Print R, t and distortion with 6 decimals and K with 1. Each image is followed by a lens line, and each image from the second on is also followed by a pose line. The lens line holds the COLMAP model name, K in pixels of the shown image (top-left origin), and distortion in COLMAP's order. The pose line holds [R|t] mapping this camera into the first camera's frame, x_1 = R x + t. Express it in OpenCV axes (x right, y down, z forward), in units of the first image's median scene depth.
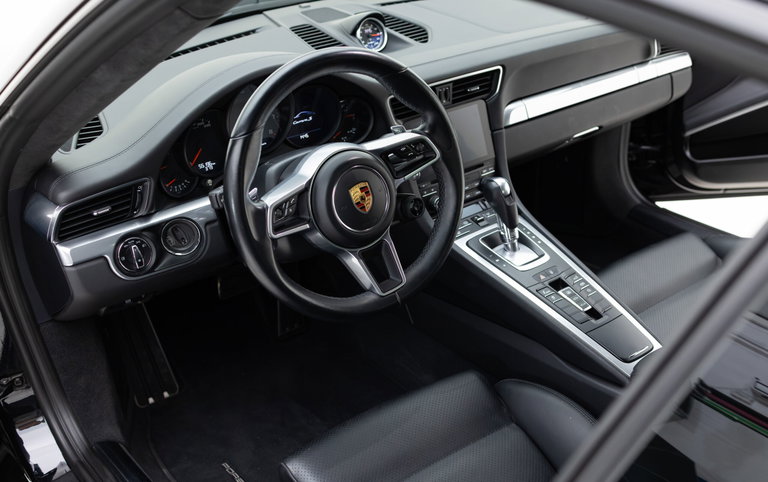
lens RADIAL K [[811.3, 0, 384.0], [0, 811.3, 241.0], [0, 0, 1]] dist [-0.131443, -0.002906]
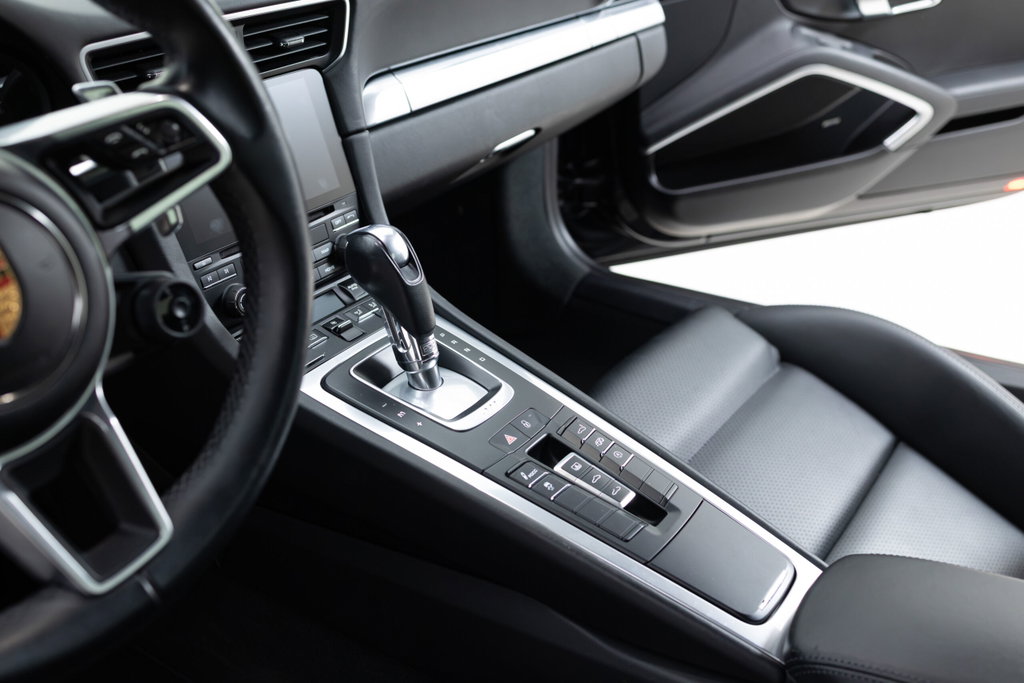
lens RADIAL K [[1008.5, 0, 512.0], [0, 1008.5, 341.5], [0, 0, 1]] dist [0.010179, 0.008122]
pose [[0.941955, -0.118635, 0.314081, 0.030837], [0.122407, 0.992450, 0.007761, -0.011200], [-0.312630, 0.031135, 0.949365, 0.458681]]
